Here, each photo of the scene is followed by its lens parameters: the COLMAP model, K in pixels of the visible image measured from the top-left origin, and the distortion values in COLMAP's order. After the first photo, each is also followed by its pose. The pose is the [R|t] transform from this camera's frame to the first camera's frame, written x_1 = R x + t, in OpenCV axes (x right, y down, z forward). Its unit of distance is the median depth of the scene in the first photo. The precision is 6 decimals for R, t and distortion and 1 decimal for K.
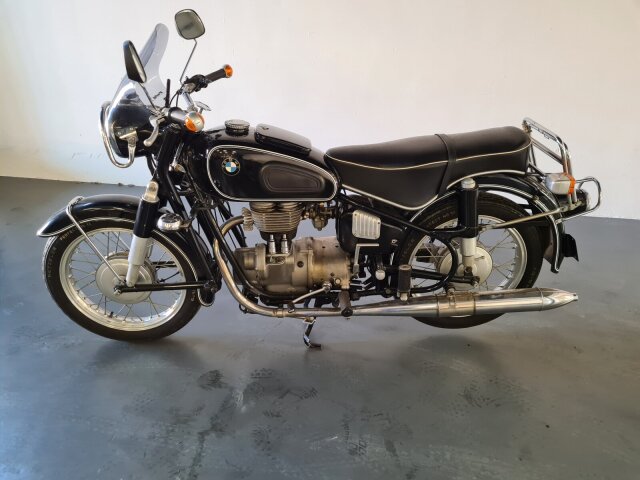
lens RADIAL K [[497.1, 0, 320.0], [0, 497.1, 240.0], [0, 0, 1]] dist [0.056561, -0.041677]
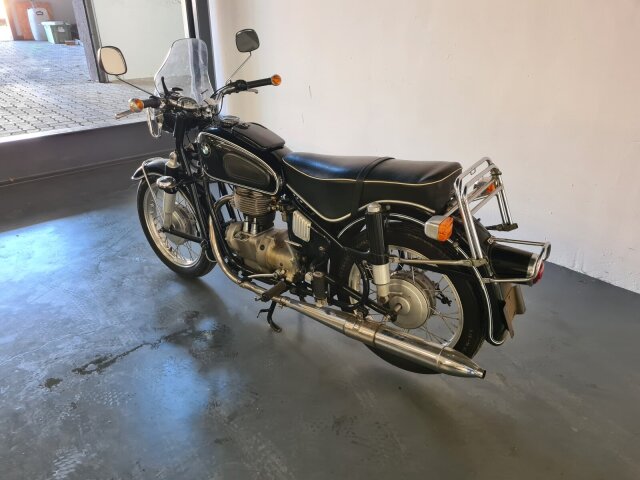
lens RADIAL K [[497.1, 0, 320.0], [0, 497.1, 240.0], [0, 0, 1]] dist [0.056561, -0.041677]
pose [[0.770981, 0.264488, -0.579339, 0.743129], [-0.287098, 0.956348, 0.054537, -0.070220], [0.568474, 0.124280, 0.813260, 0.140145]]
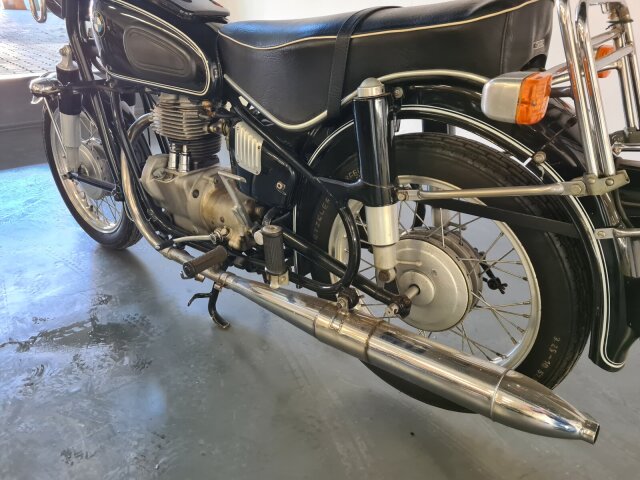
lens RADIAL K [[497.1, 0, 320.0], [0, 497.1, 240.0], [0, 0, 1]] dist [0.056561, -0.041677]
pose [[0.748822, 0.285868, -0.597951, 0.556310], [-0.308952, 0.948738, 0.066668, 0.009675], [0.586357, 0.134816, 0.798755, 0.552279]]
